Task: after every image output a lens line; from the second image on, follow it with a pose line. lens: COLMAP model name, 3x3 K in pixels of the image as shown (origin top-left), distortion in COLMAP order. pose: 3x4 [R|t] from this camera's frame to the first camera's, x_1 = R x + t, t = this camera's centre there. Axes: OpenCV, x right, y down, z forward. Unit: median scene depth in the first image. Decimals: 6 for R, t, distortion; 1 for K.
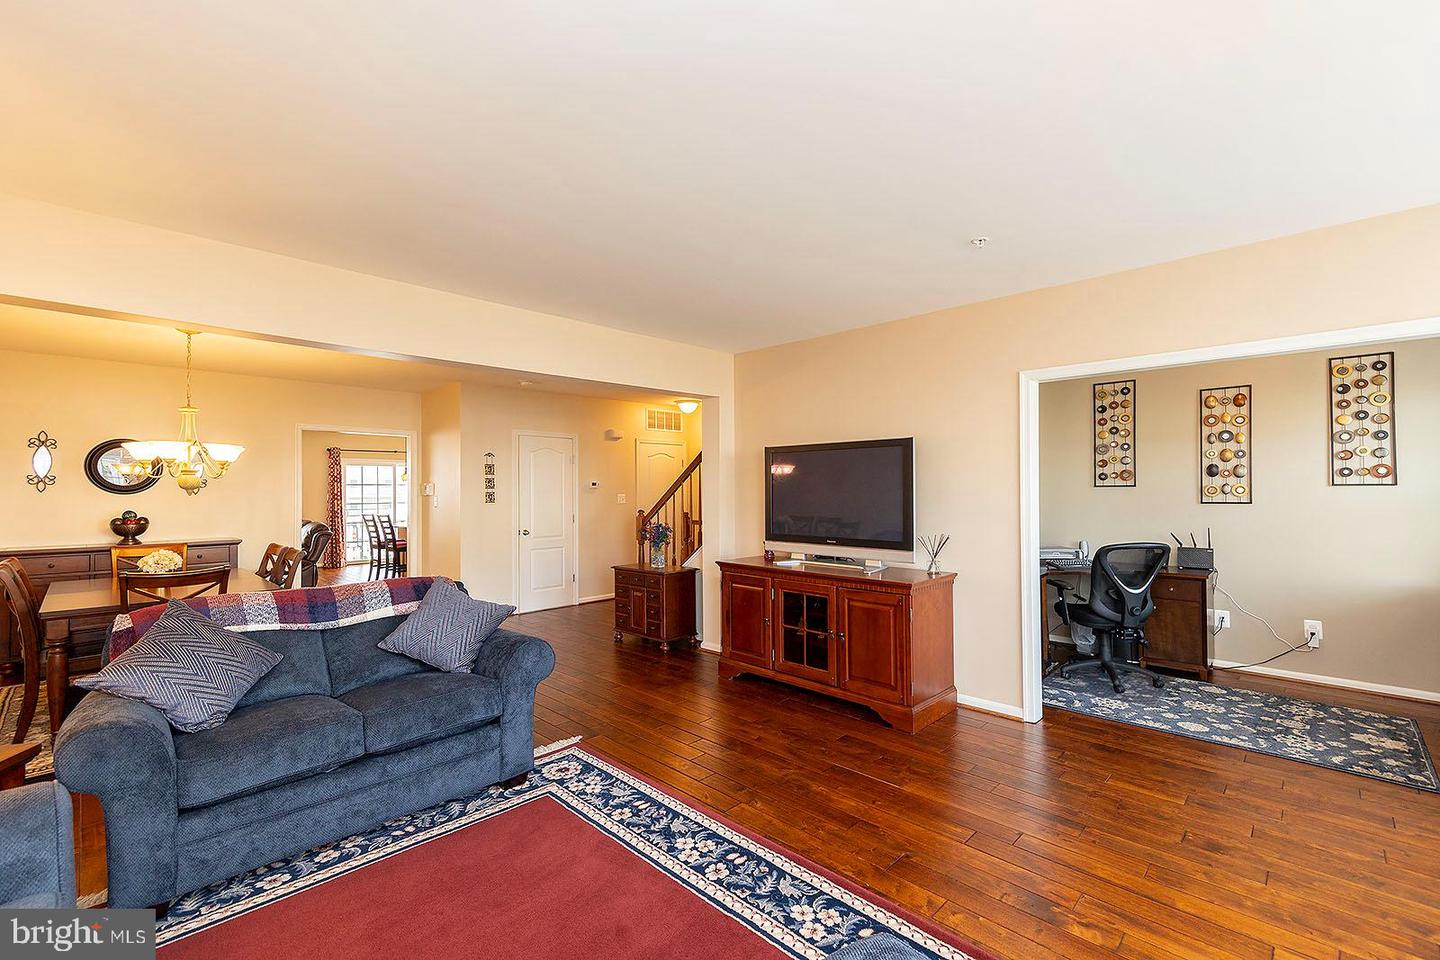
lens RADIAL K [[604.5, 0, 718.2], [0, 604.5, 484.2], [0, 0, 1]] dist [0.003036, 0.000167]
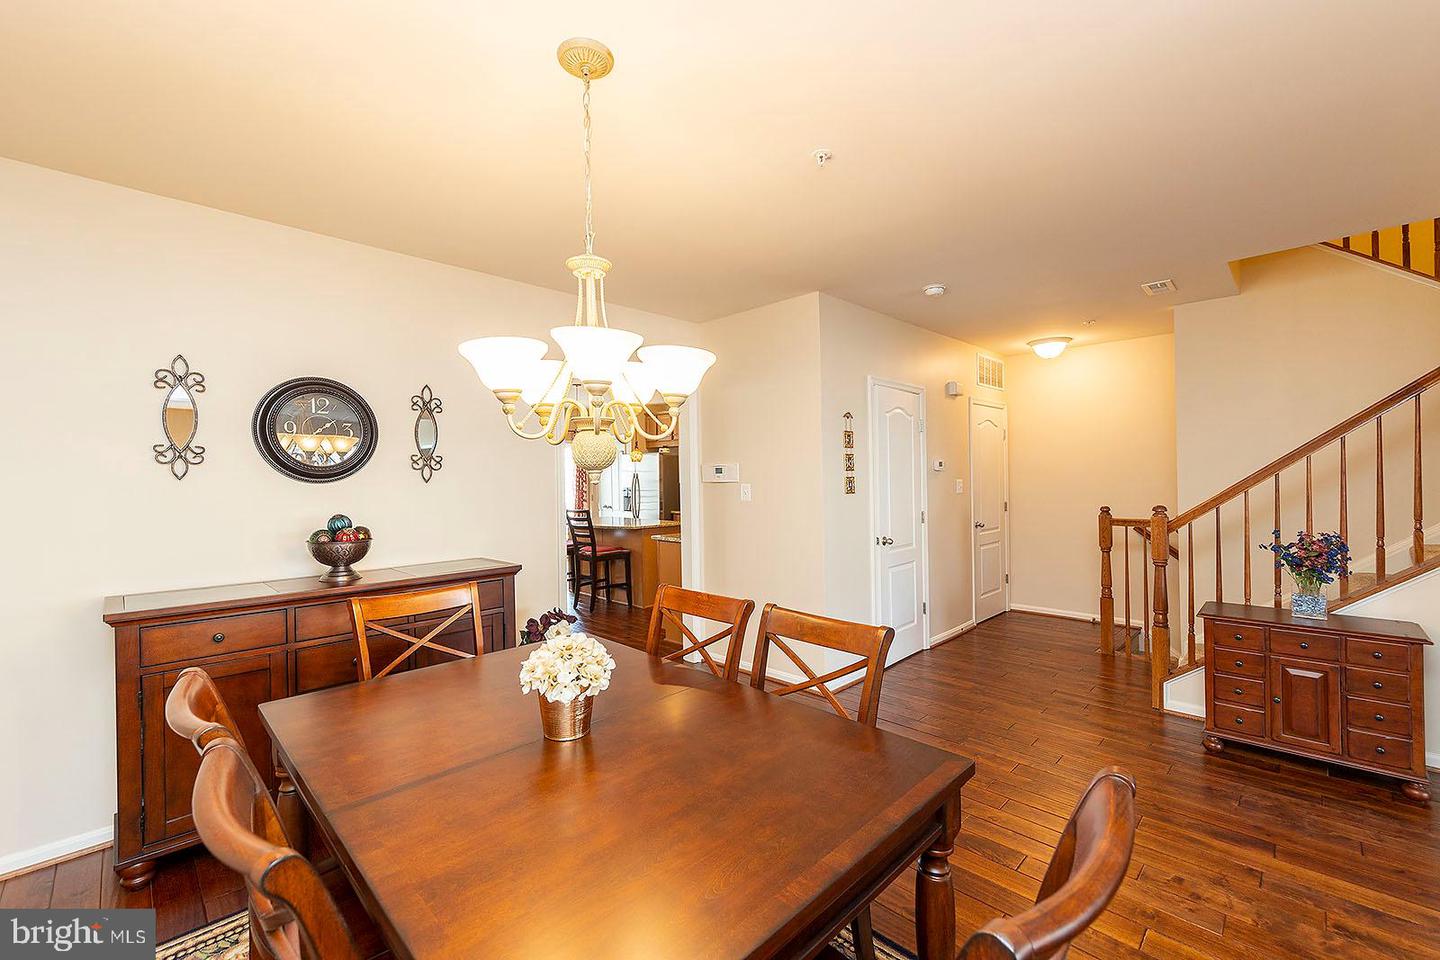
lens RADIAL K [[604.5, 0, 720.0], [0, 604.5, 478.1], [0, 0, 1]] dist [0.003036, 0.000167]
pose [[0.999902, -0.007305, -0.011918, -0.638062], [0.007419, 0.999927, 0.009546, 0.010045], [0.011847, -0.009633, 0.999883, 0.488067]]
